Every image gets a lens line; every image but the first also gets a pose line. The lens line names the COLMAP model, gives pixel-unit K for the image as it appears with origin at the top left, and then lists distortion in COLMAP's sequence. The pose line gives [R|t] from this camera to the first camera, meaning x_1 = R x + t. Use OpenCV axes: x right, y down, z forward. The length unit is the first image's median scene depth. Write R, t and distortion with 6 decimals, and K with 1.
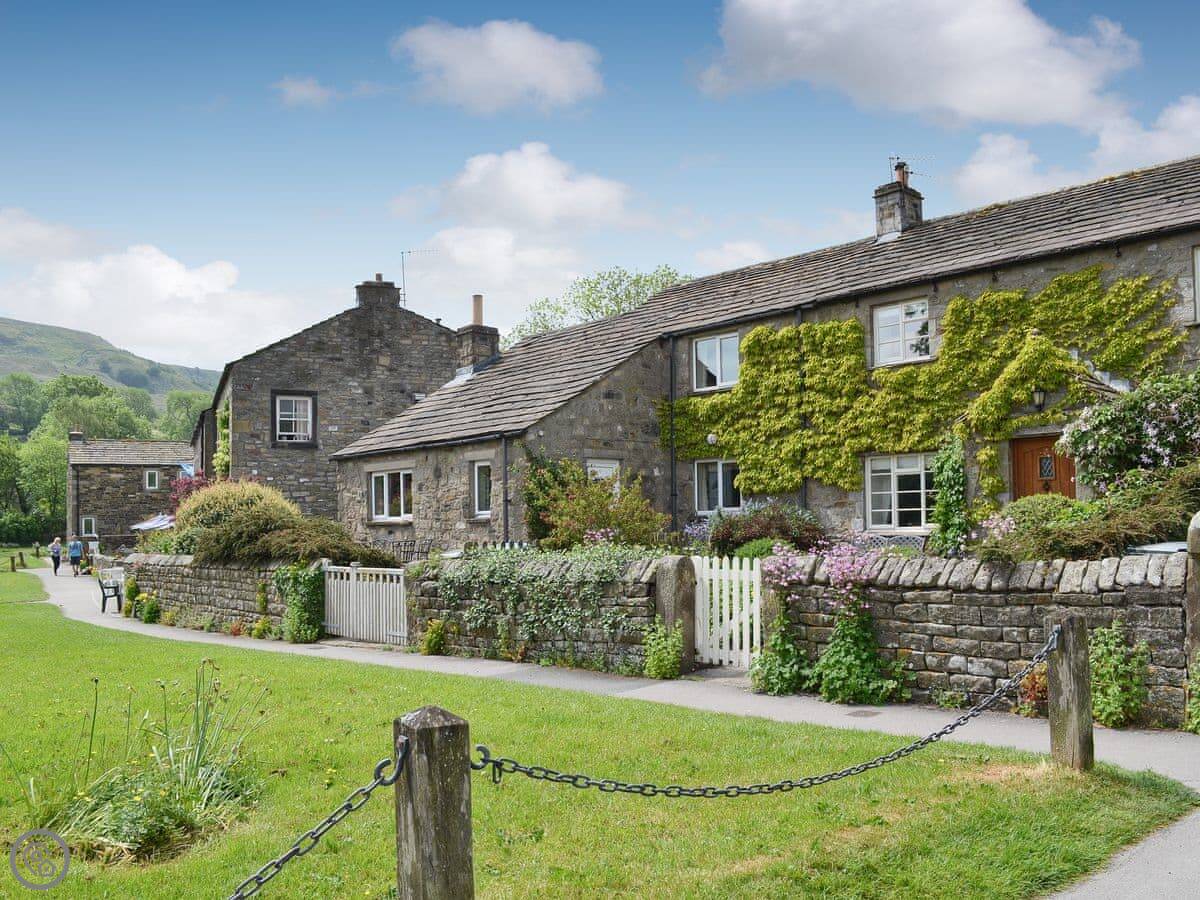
lens RADIAL K [[1233.2, 0, 600.0], [0, 1233.2, 450.0], [0, 0, 1]] dist [-0.094818, 0.014366]
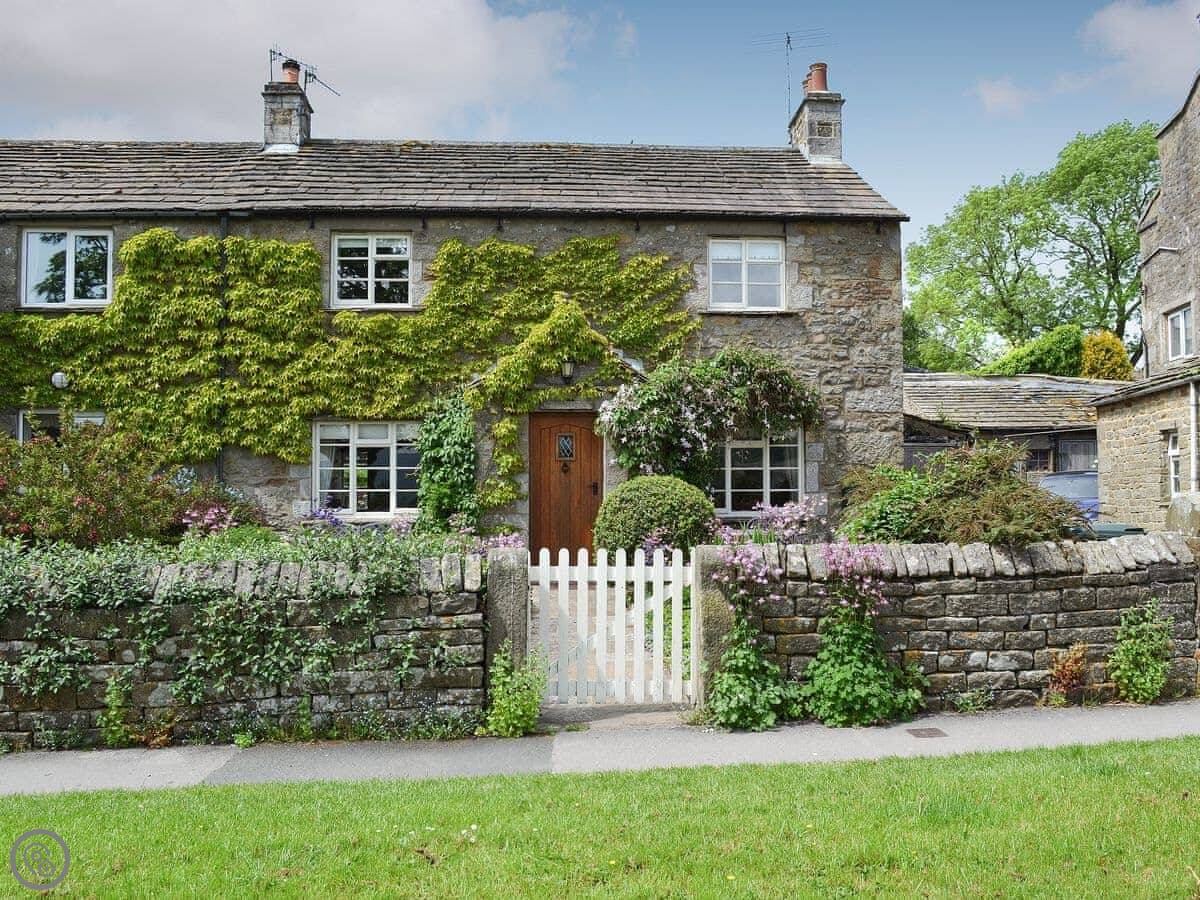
lens RADIAL K [[1233.2, 0, 600.0], [0, 1233.2, 450.0], [0, 0, 1]] dist [-0.094818, 0.014366]
pose [[0.526142, 0.048456, 0.849015, -0.379355], [-0.052499, 0.998322, -0.024443, 0.036186], [-0.848775, -0.031712, 0.527803, 0.476847]]
